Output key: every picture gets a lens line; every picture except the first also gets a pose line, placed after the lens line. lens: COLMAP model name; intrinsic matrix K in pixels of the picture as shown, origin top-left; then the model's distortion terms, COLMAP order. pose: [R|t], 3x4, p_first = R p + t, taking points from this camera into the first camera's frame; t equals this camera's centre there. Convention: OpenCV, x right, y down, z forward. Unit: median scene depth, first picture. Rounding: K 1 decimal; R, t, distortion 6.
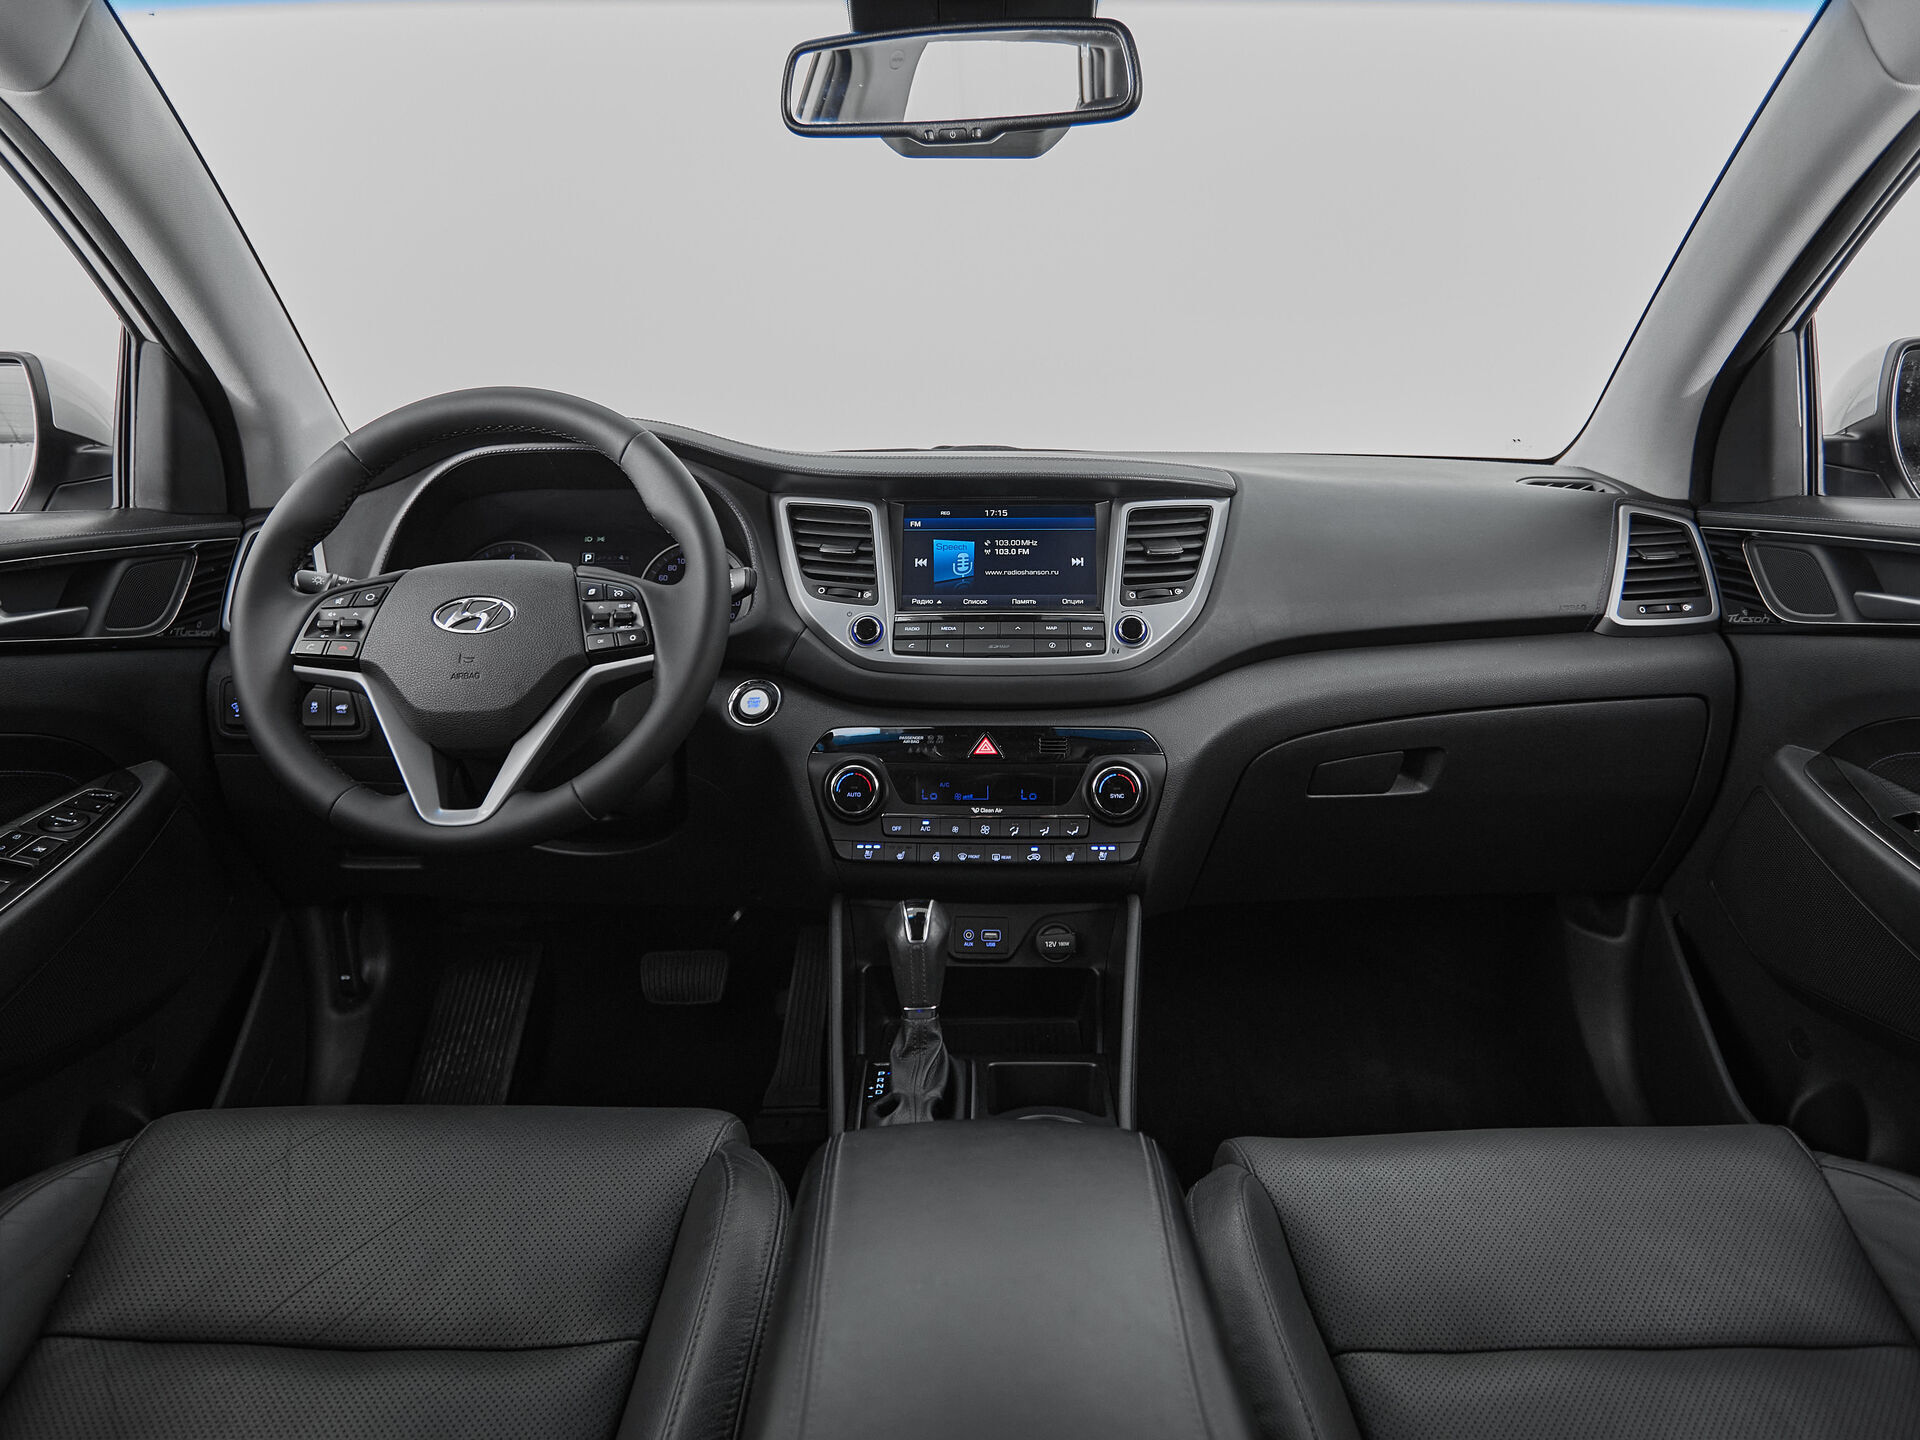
lens RADIAL K [[1257.4, 0, 984.4], [0, 1257.4, 644.5], [0, 0, 1]] dist [0.000679, -0.000947]
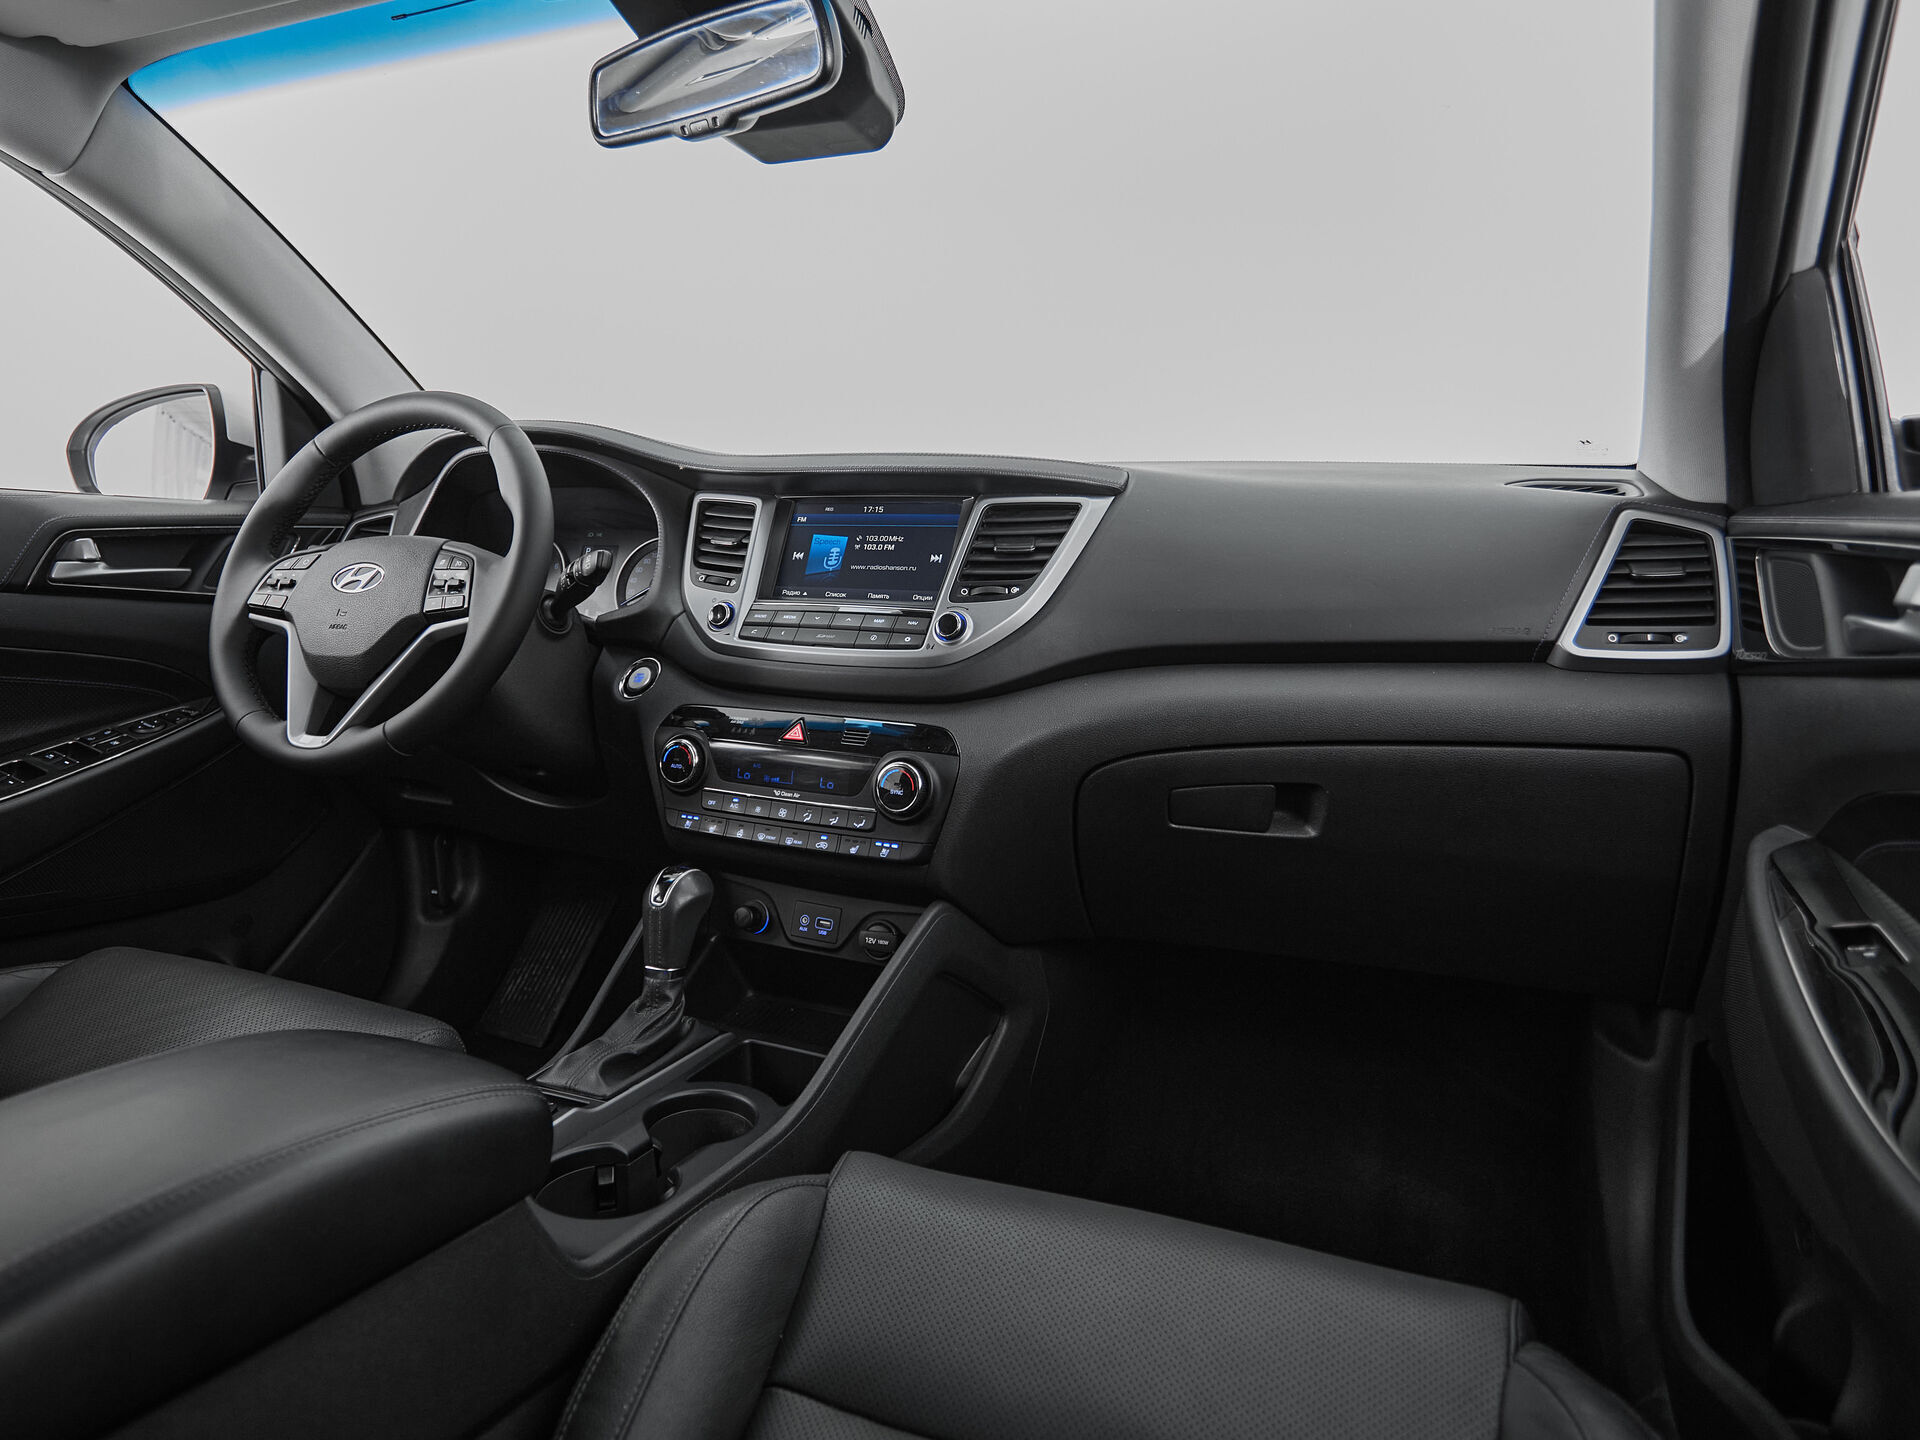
lens RADIAL K [[1179.9, 0, 915.2], [0, 1179.9, 674.0], [0, 0, 1]] dist [-0.002121, 0.000362]
pose [[0.913962, 0.062250, -0.400996, 0.456208], [-0.068776, 0.997630, -0.001886, 0.028595], [0.399928, 0.029303, 0.916078, 0.159095]]
